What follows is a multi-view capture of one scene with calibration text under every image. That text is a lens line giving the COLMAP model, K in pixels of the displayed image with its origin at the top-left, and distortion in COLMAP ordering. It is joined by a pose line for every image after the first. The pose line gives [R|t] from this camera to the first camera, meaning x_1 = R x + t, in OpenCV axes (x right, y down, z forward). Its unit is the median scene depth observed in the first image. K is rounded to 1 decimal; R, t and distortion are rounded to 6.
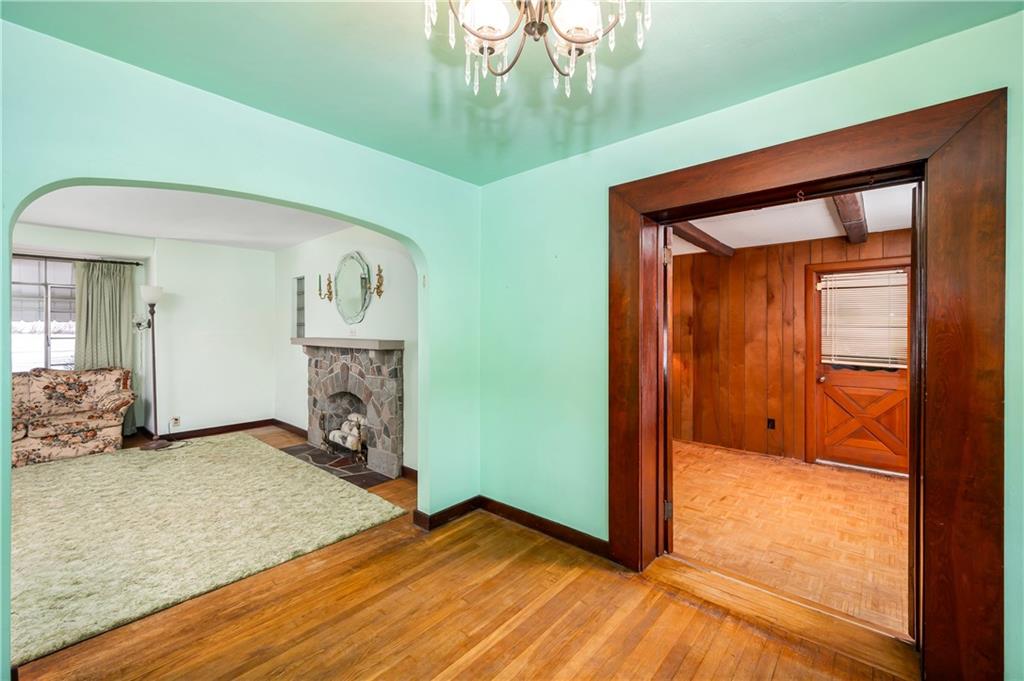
lens RADIAL K [[418.2, 0, 512.0], [0, 418.2, 331.2], [0, 0, 1]] dist [0.000370, -0.000075]
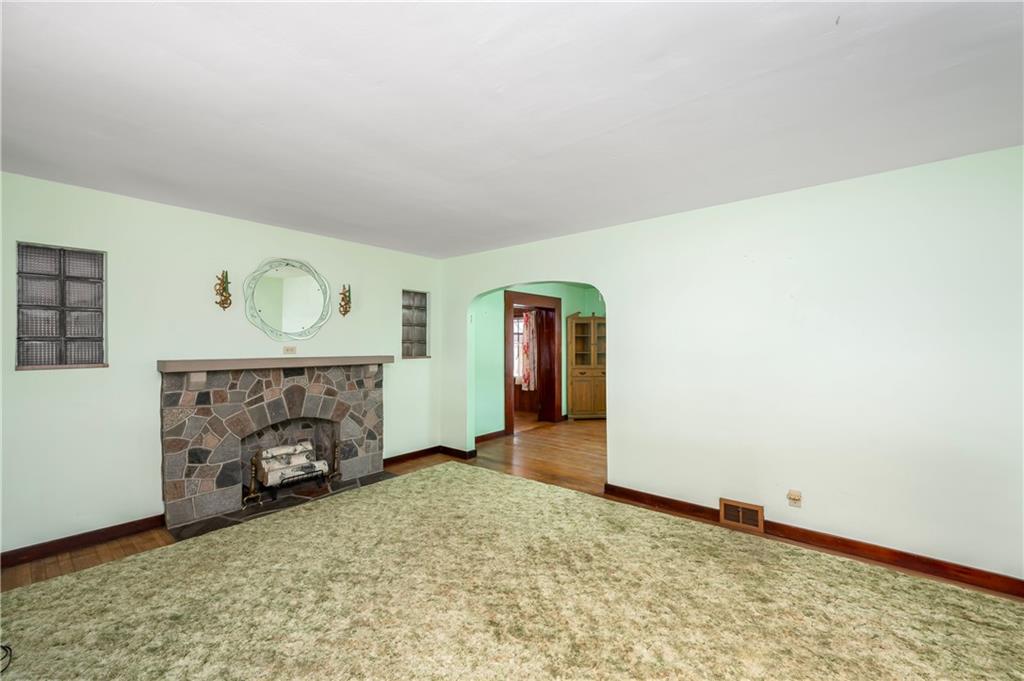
lens RADIAL K [[417.0, 0, 512.5], [0, 417.0, 344.4], [0, 0, 1]] dist [0.000244, 0.000201]
pose [[-0.029274, 0.001367, 0.999571, -1.373474], [0.007333, 0.999972, -0.001153, -0.005180], [-0.999545, 0.007296, -0.029283, 0.610789]]
